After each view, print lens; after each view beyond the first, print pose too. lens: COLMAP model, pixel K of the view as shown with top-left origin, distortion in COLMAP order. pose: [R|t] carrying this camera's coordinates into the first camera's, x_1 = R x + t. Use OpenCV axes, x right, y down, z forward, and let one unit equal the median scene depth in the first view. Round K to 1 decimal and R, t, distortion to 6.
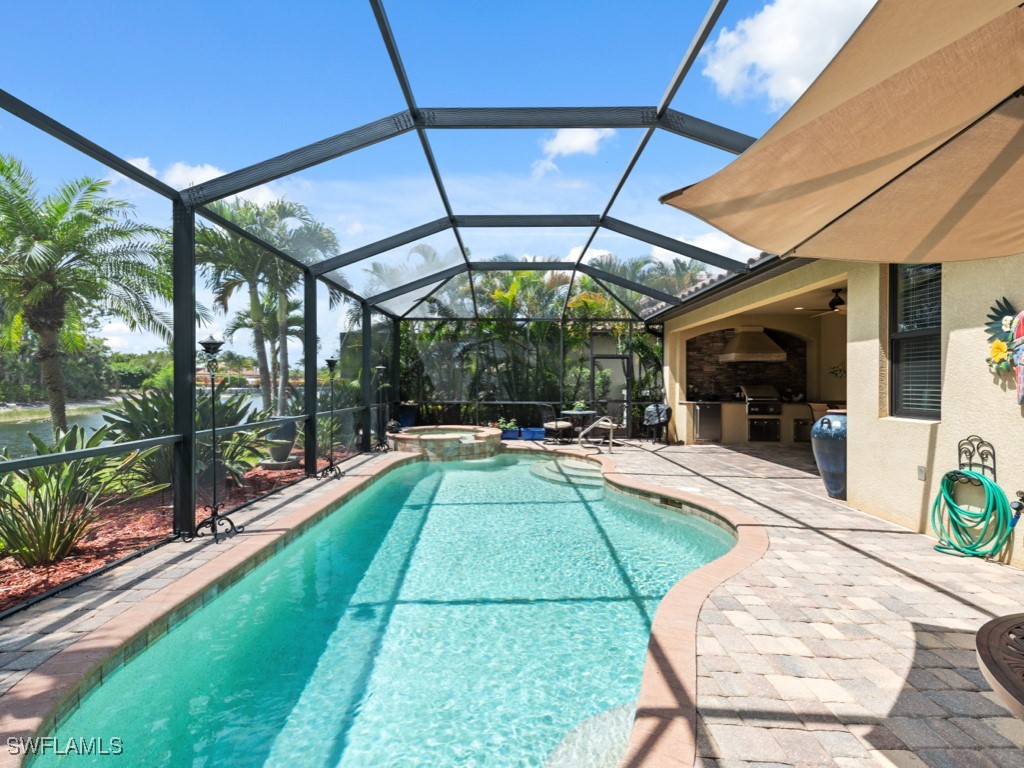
lens RADIAL K [[450.2, 0, 506.0], [0, 450.2, 385.2], [0, 0, 1]] dist [0.008605, -0.001239]
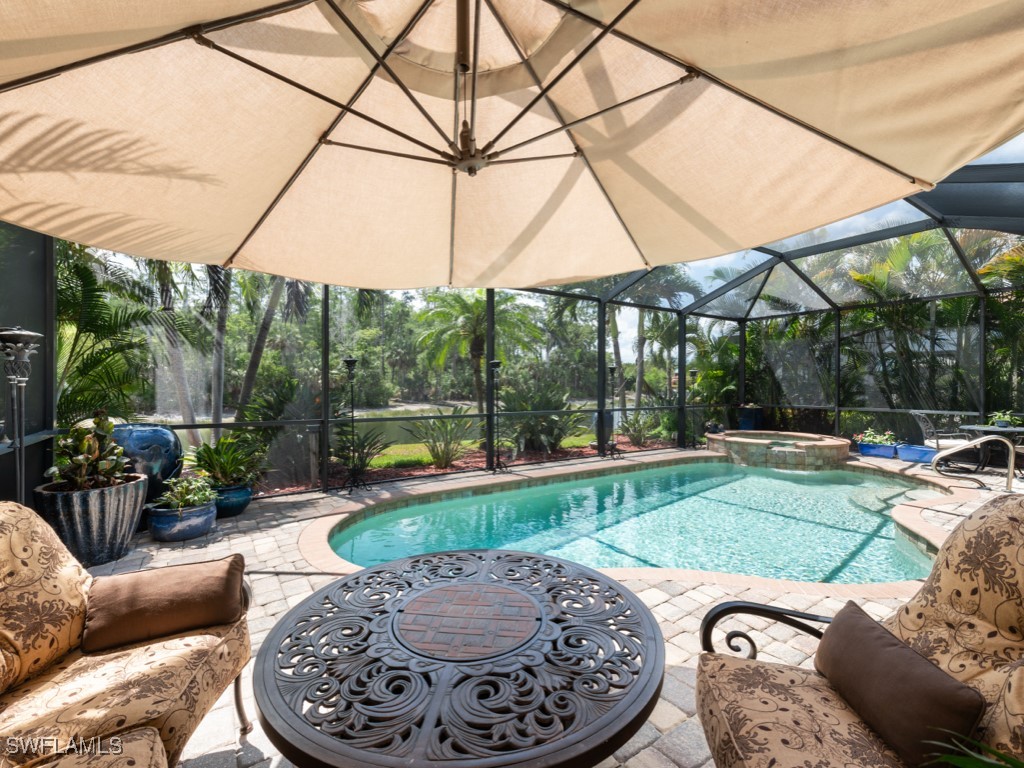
lens RADIAL K [[450.2, 0, 506.5], [0, 450.2, 386.6], [0, 0, 1]] dist [0.008605, -0.001239]
pose [[0.550494, 0.000715, -0.834839, 0.370686], [-0.004161, 0.999990, -0.001887, 0.002458], [0.834829, 0.004513, 0.550492, 0.027251]]
